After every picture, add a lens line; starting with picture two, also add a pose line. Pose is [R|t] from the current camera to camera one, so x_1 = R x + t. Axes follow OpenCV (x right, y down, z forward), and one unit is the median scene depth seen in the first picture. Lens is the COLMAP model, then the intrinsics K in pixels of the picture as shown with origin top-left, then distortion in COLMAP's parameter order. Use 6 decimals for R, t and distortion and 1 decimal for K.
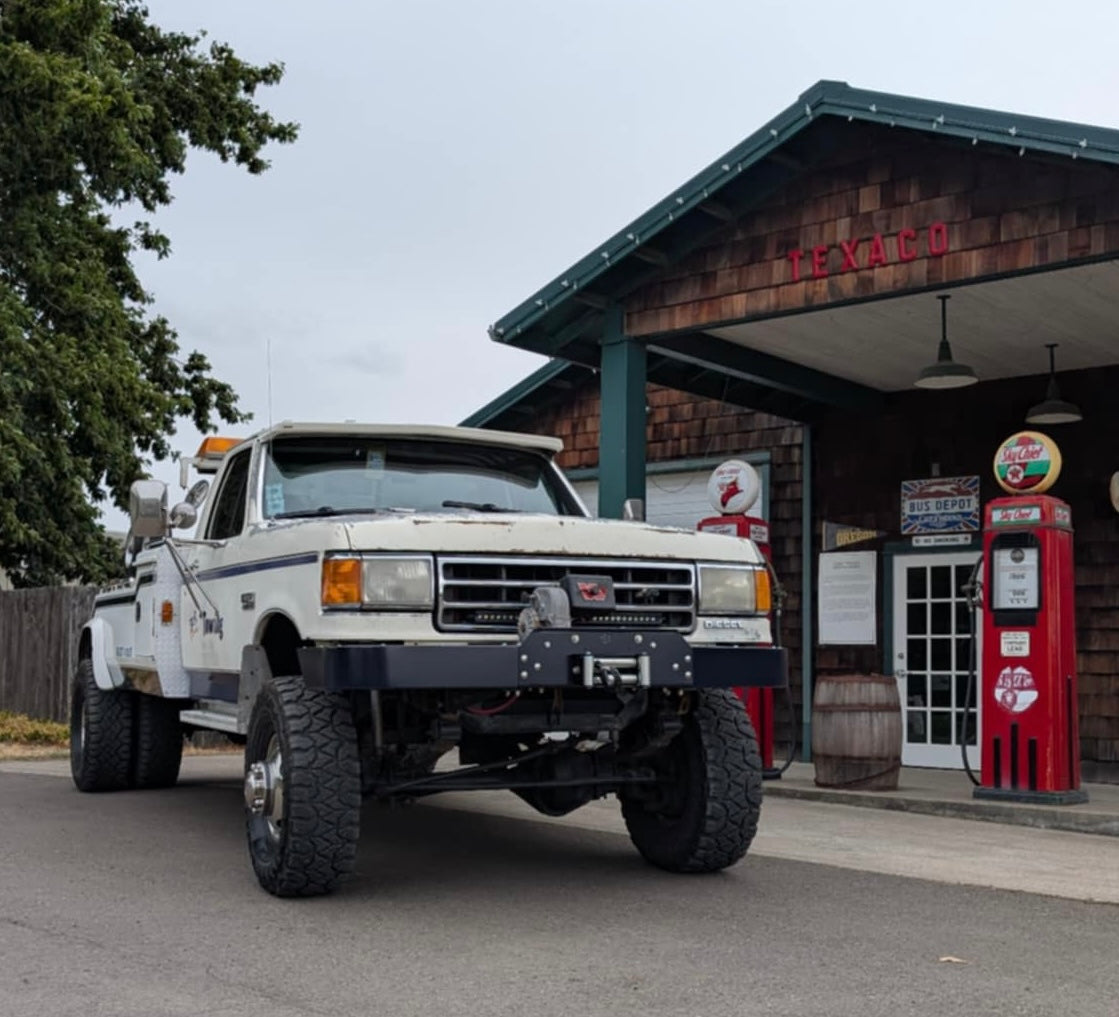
lens RADIAL K [[2681.3, 0, 559.5], [0, 2681.3, 508.5], [0, 0, 1]] dist [-0.060634, -0.112338]
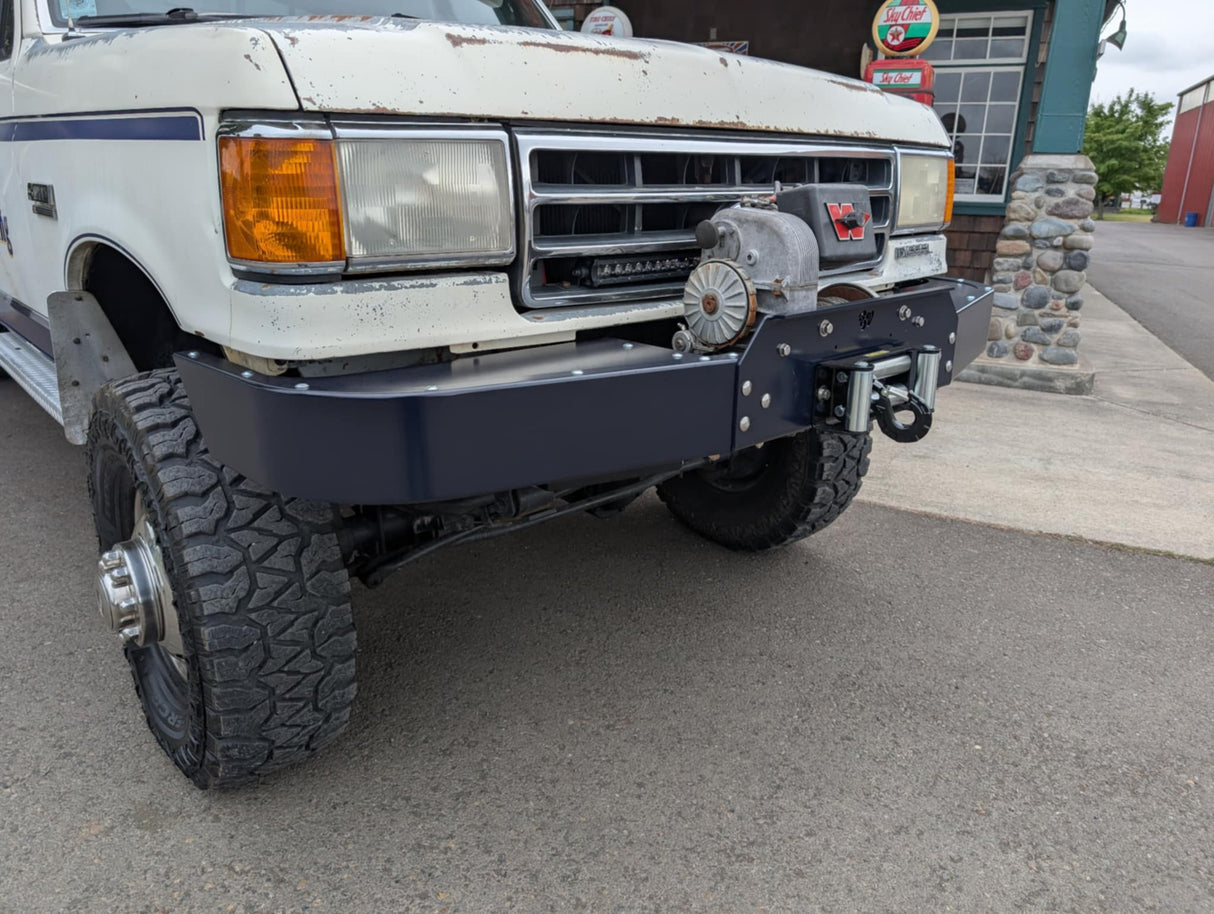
lens RADIAL K [[893.2, 0, 607.0], [0, 893.2, 457.0], [0, 0, 1]] dist [0.005673, -0.003572]
pose [[0.937023, -0.097478, 0.335390, -0.082412], [-0.043011, 0.920750, 0.387775, 0.009747], [-0.346610, -0.377779, 0.858571, 0.846218]]
